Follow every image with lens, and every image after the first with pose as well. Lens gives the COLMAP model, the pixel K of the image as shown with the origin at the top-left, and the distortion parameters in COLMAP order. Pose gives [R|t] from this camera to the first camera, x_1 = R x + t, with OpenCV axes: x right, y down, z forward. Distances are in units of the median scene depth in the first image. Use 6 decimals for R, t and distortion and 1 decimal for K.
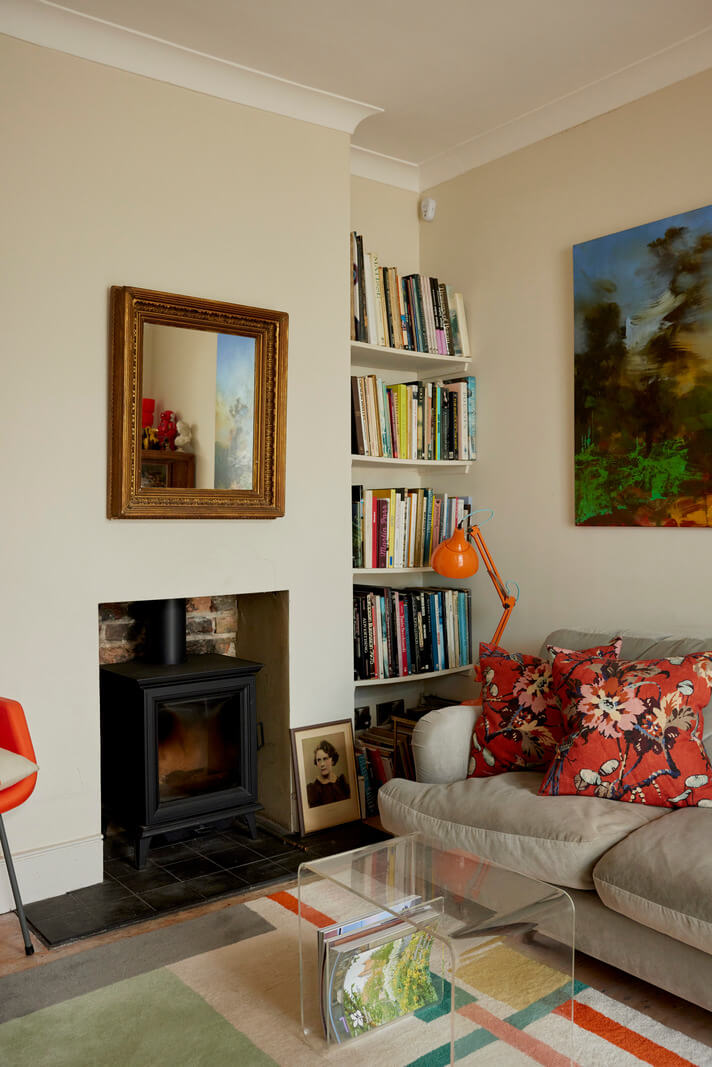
lens RADIAL K [[904.2, 0, 356.0], [0, 904.2, 533.5], [0, 0, 1]] dist [-0.107428, 0.228924]
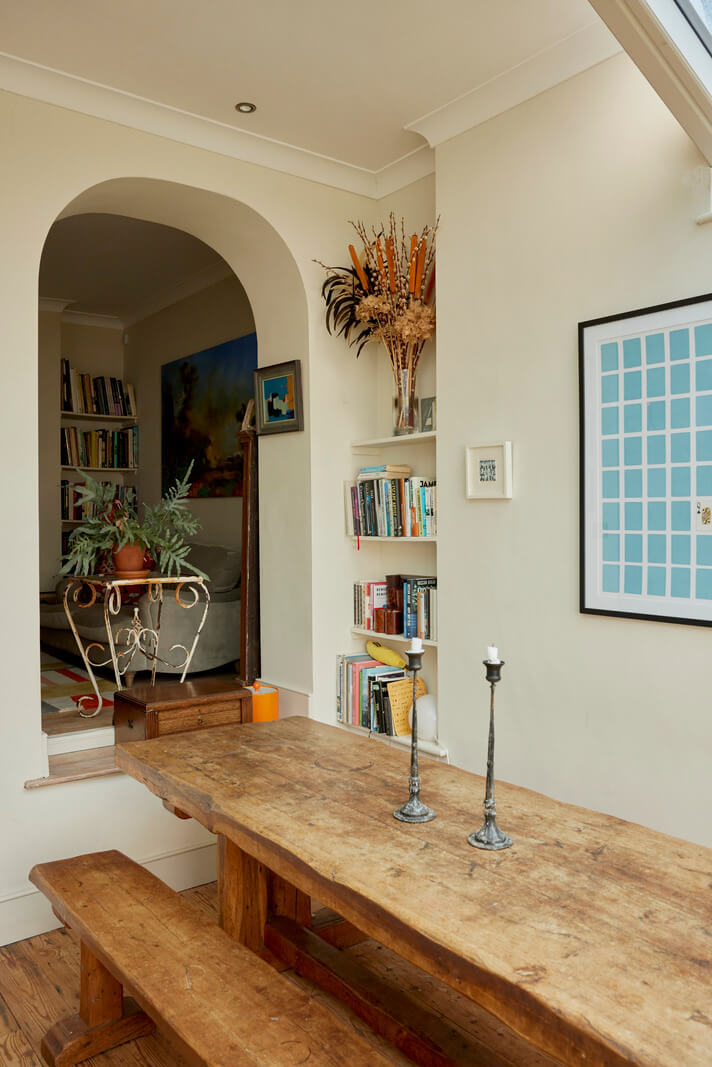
lens RADIAL K [[834.8, 0, 356.0], [0, 834.8, 533.5], [0, 0, 1]] dist [-0.094090, 0.101154]
pose [[0.999795, 0.006963, -0.019028, 0.716599], [-0.007011, 0.999972, -0.002462, 0.071007], [0.019010, 0.002595, 0.999816, -0.904679]]
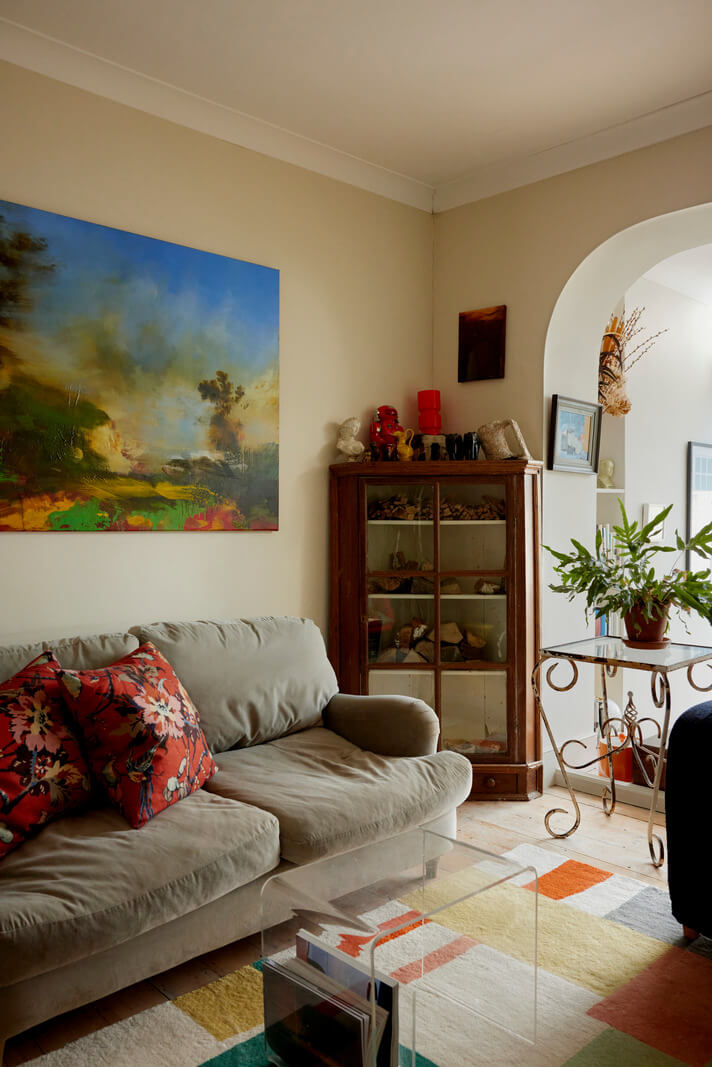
lens RADIAL K [[834.8, 0, 356.0], [0, 834.8, 533.5], [0, 0, 1]] dist [-0.094090, 0.101154]
pose [[-0.079689, -0.007904, 0.996788, -0.447063], [0.019679, 0.999761, 0.009501, -0.005109], [-0.996626, 0.020373, -0.079514, 0.590332]]
